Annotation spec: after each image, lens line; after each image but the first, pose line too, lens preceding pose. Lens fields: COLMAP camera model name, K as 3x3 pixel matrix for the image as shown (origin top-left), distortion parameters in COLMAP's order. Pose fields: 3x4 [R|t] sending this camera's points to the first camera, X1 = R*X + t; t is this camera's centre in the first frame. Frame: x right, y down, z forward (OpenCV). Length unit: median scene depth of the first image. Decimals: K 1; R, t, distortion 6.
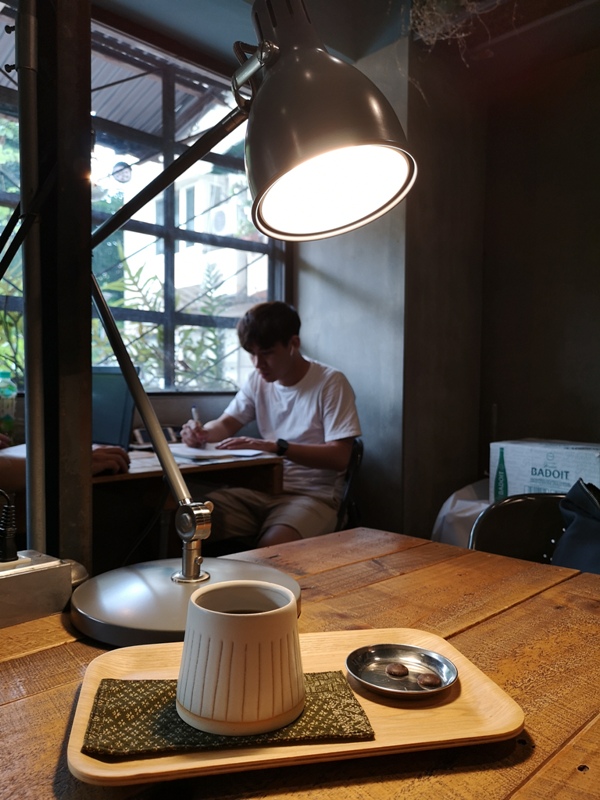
lens RADIAL K [[623.0, 0, 298.9], [0, 623.0, 397.0], [0, 0, 1]] dist [0.020917, -0.057603]
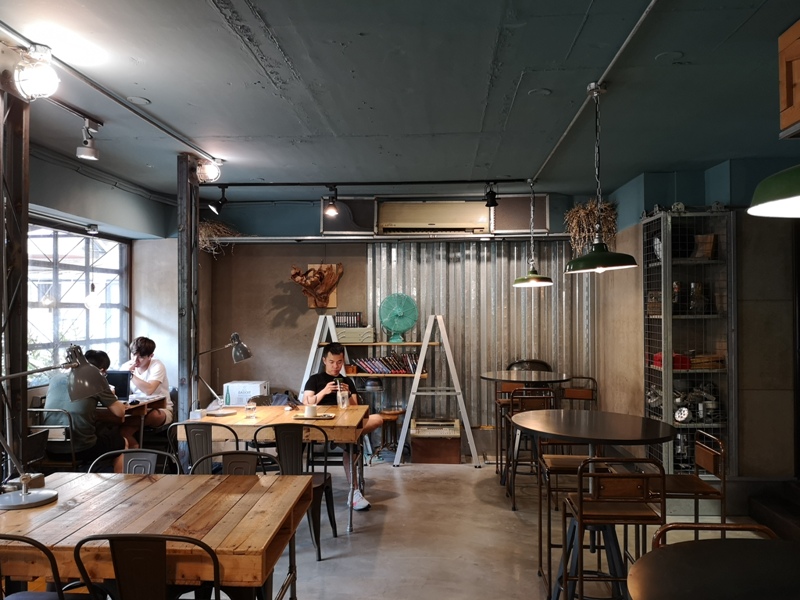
lens RADIAL K [[623.0, 0, 397.0], [0, 623.0, 301.5], [0, 0, 1]] dist [0.020917, -0.057603]
pose [[0.740431, -0.006719, 0.672099, -1.432682], [0.036672, 0.998864, -0.030415, -0.260063], [-0.671132, 0.047168, 0.739836, -2.318373]]
